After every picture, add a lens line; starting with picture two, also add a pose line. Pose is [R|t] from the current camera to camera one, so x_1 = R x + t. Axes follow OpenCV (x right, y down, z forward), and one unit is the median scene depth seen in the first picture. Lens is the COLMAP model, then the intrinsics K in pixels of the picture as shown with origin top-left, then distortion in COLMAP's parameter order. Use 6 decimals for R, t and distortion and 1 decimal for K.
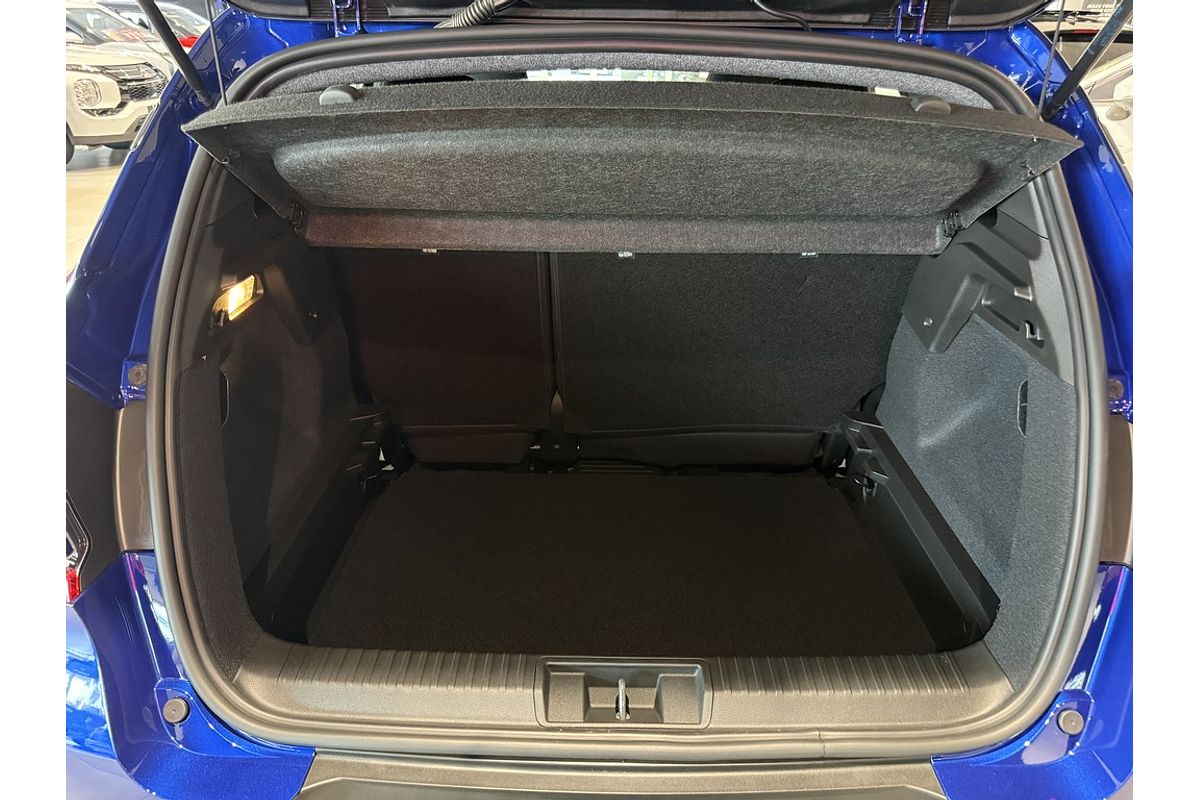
lens RADIAL K [[804.5, 0, 604.3], [0, 804.5, 409.9], [0, 0, 1]] dist [0.000370, 0.001144]
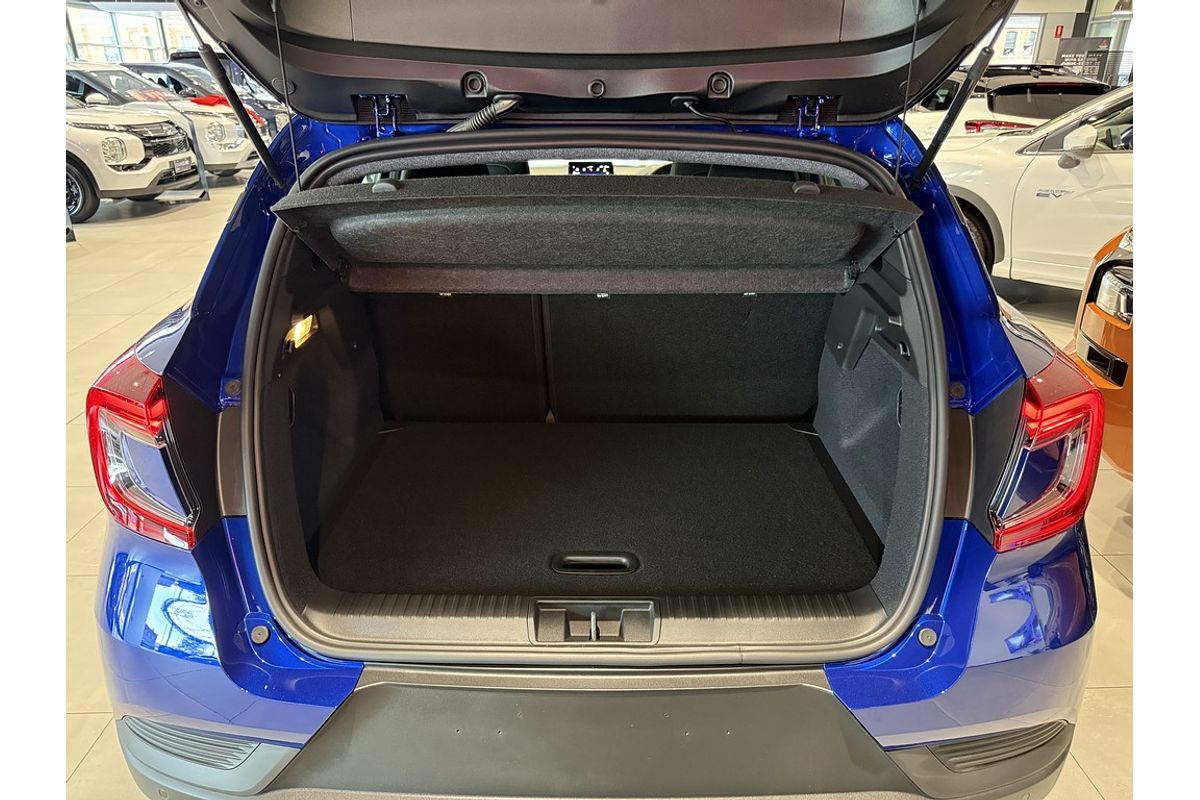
lens RADIAL K [[802.8, 0, 605.0], [0, 802.8, 399.9], [0, 0, 1]] dist [0.023575, -0.001440]
pose [[0.999935, -0.010806, -0.003698, 0.045058], [0.010555, 0.997993, -0.062431, 0.061975], [0.004365, 0.062388, 0.998042, -0.314902]]
